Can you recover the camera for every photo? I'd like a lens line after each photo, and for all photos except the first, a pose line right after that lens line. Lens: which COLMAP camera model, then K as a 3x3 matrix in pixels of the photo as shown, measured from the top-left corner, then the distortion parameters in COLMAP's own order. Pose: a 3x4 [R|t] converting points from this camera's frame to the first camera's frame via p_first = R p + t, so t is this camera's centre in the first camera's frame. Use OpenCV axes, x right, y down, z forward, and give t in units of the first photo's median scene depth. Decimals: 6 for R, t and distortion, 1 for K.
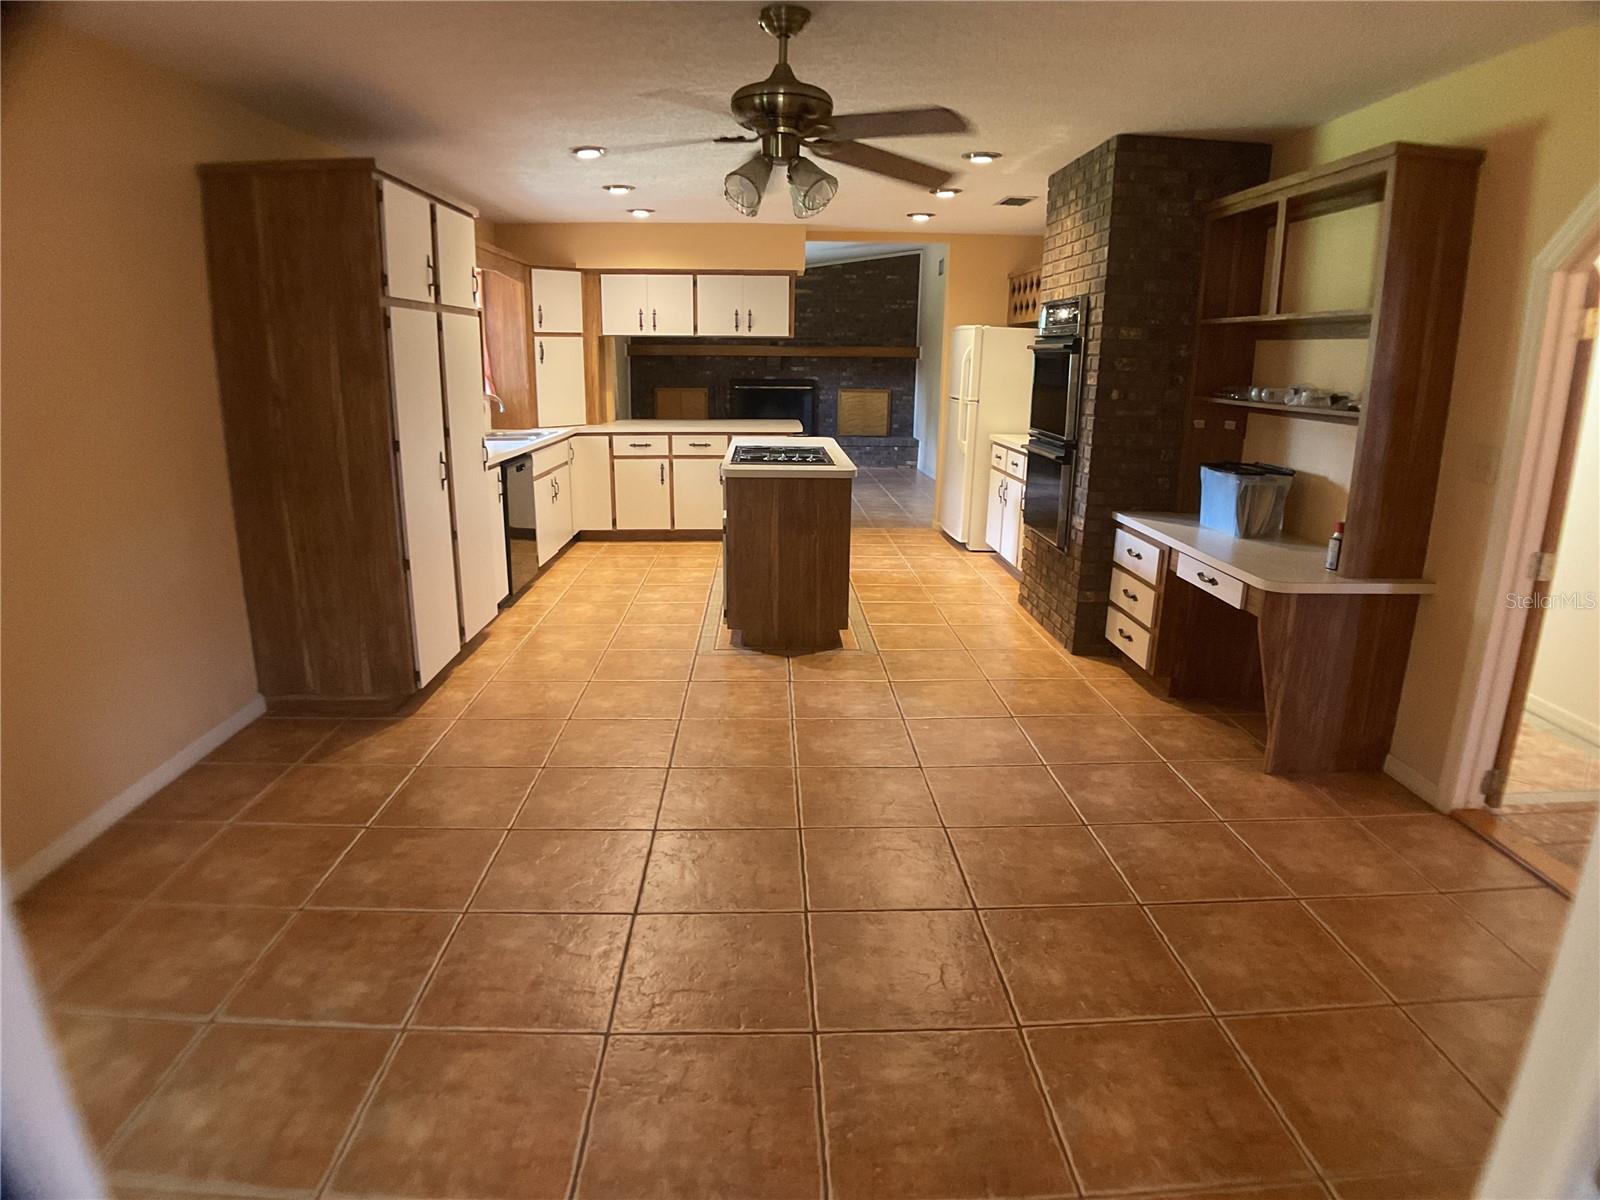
lens RADIAL K [[915.1, 0, 793.5], [0, 915.1, 606.0], [0, 0, 1]] dist [-0.071984, -0.019043]
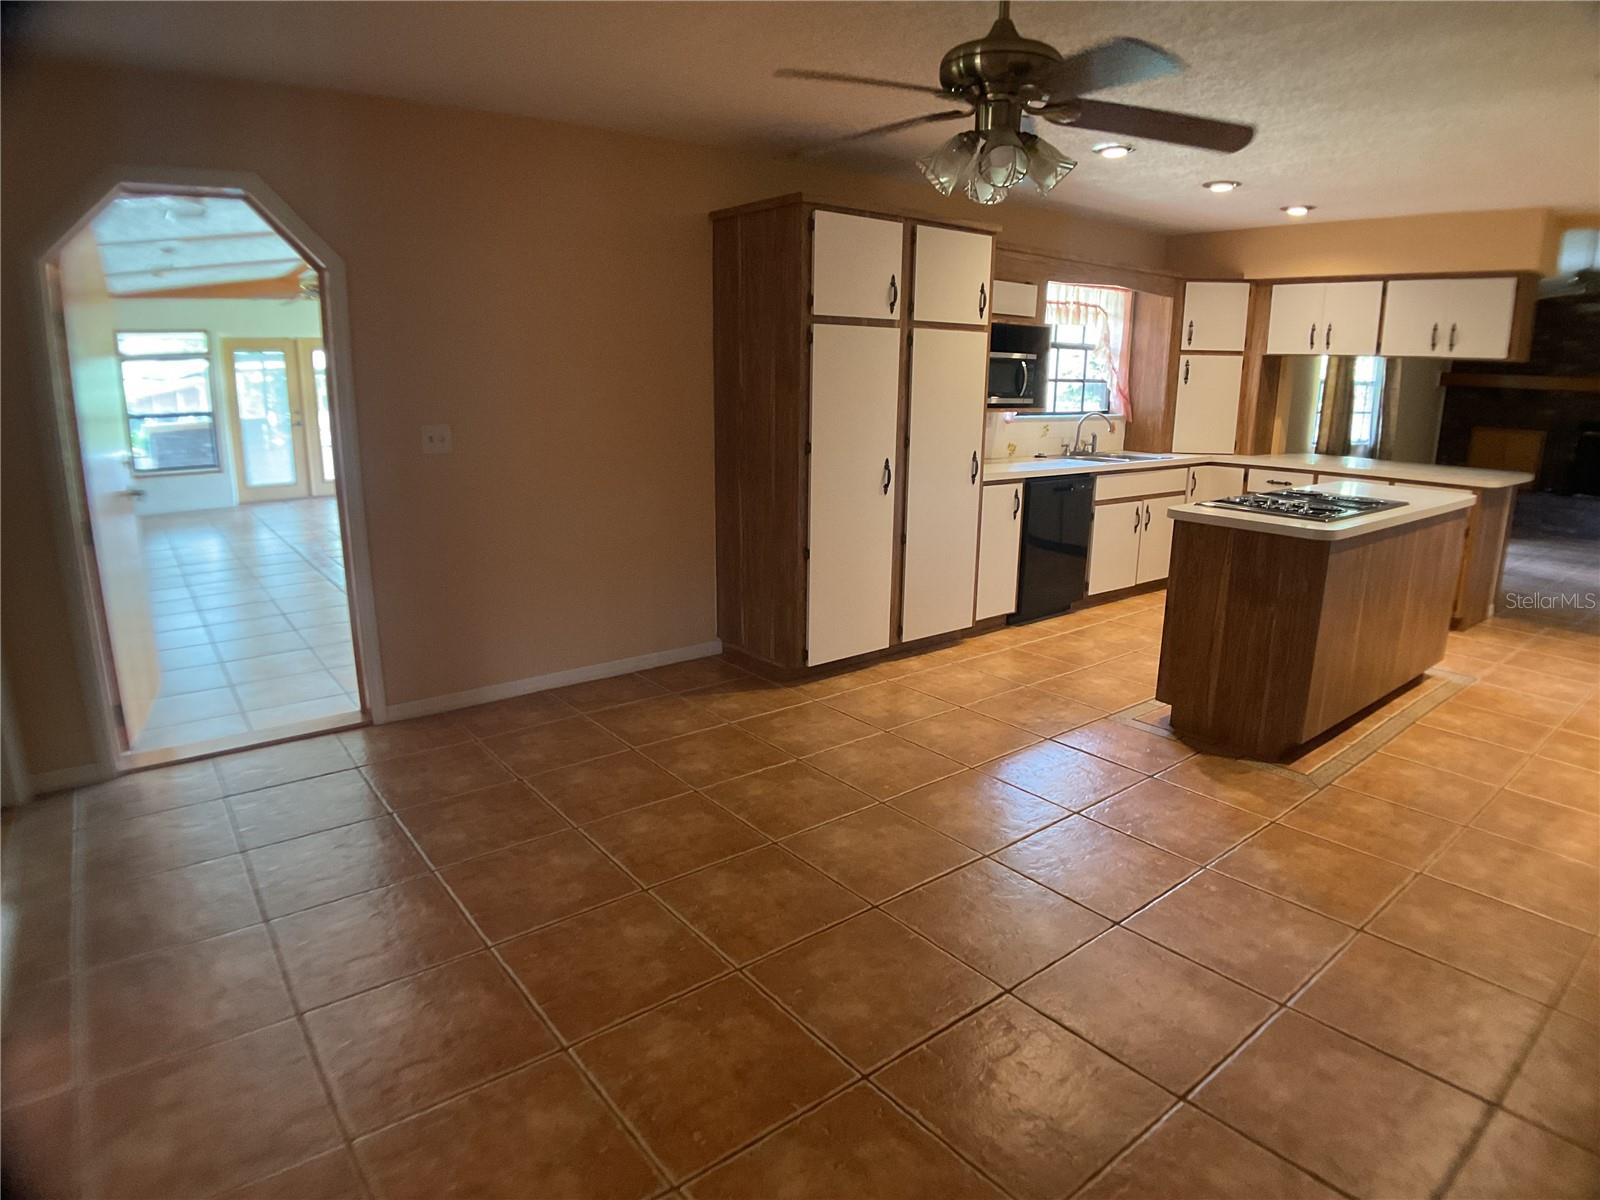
lens RADIAL K [[915.1, 0, 793.5], [0, 915.1, 606.0], [0, 0, 1]] dist [-0.071984, -0.019043]
pose [[0.593835, 0.190458, -0.781720, 0.241702], [-0.210536, 0.974510, 0.077495, -0.035325], [0.776553, 0.118561, 0.618796, 0.154794]]
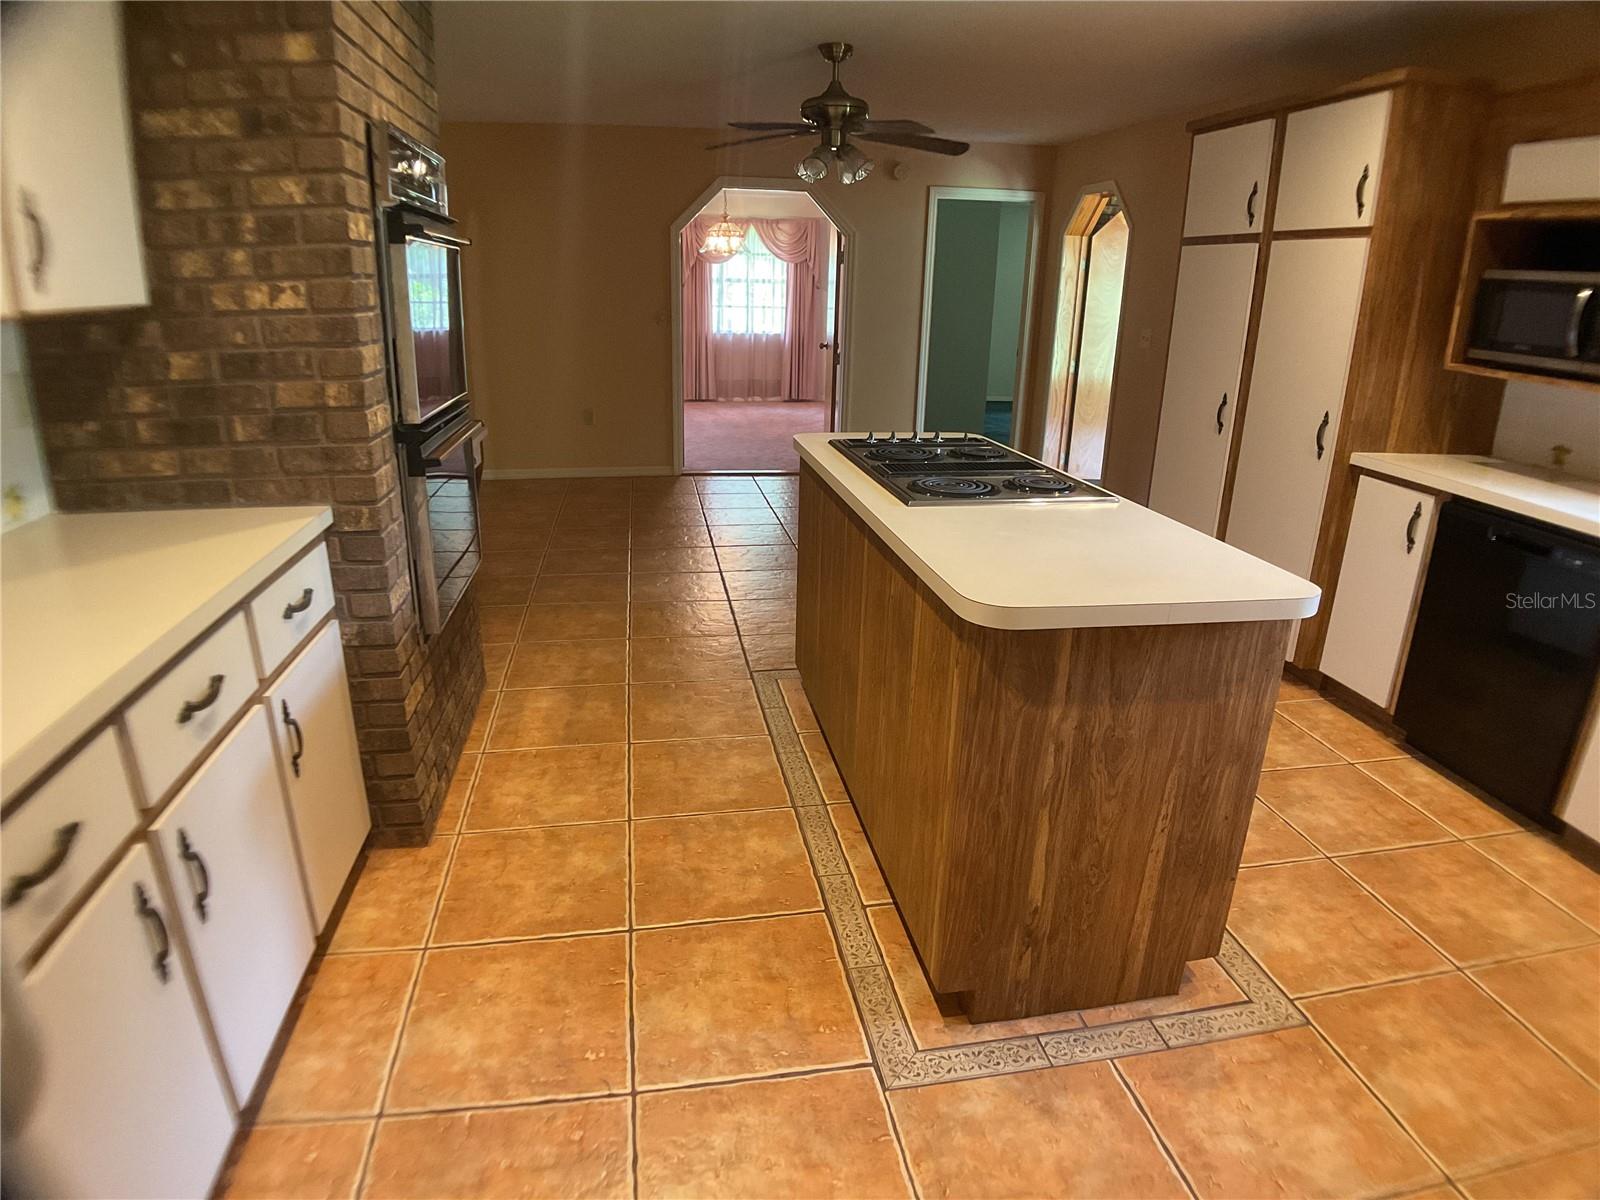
lens RADIAL K [[915.1, 0, 793.5], [0, 915.1, 606.0], [0, 0, 1]] dist [-0.071984, -0.019043]
pose [[-0.989849, 0.023057, -0.140238, 0.109822], [-0.060486, 0.824579, 0.562505, -0.281601], [0.128607, 0.565277, -0.814814, 1.058554]]
